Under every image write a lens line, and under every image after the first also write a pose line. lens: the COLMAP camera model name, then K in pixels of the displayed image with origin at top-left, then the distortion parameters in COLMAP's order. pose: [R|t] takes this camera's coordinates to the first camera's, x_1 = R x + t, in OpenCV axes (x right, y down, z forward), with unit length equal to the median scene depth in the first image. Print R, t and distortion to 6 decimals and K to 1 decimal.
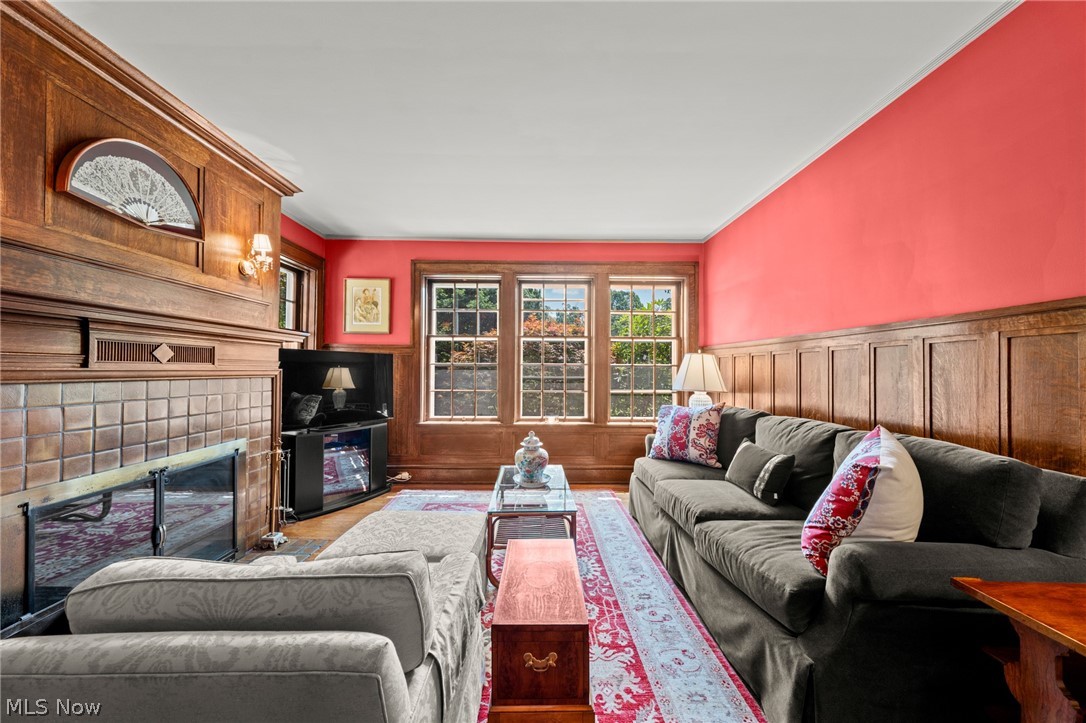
lens RADIAL K [[375.1, 0, 542.6], [0, 375.1, 365.5], [0, 0, 1]] dist [-0.009116, 0.000225]
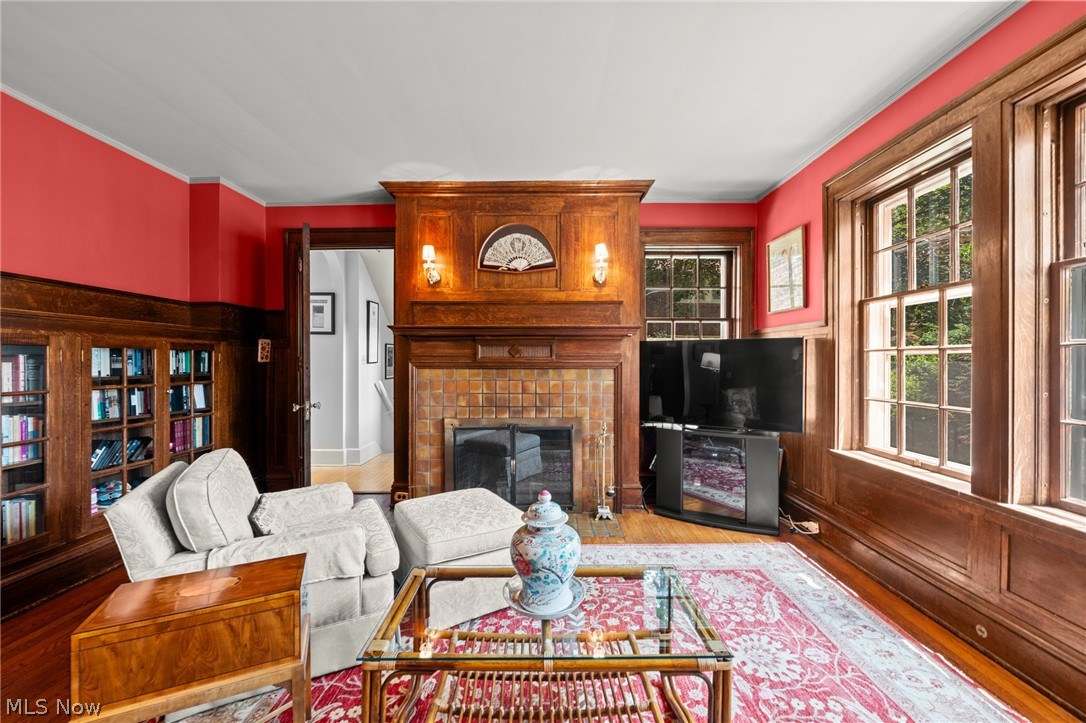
lens RADIAL K [[420.4, 0, 546.0], [0, 420.4, 362.0], [0, 0, 1]] dist [-0.000167, -0.000017]
pose [[-0.022008, -0.000529, -0.999758, 0.458804], [0.013503, 0.999908, -0.000826, 0.009095], [0.999667, -0.013518, -0.021999, 0.715585]]
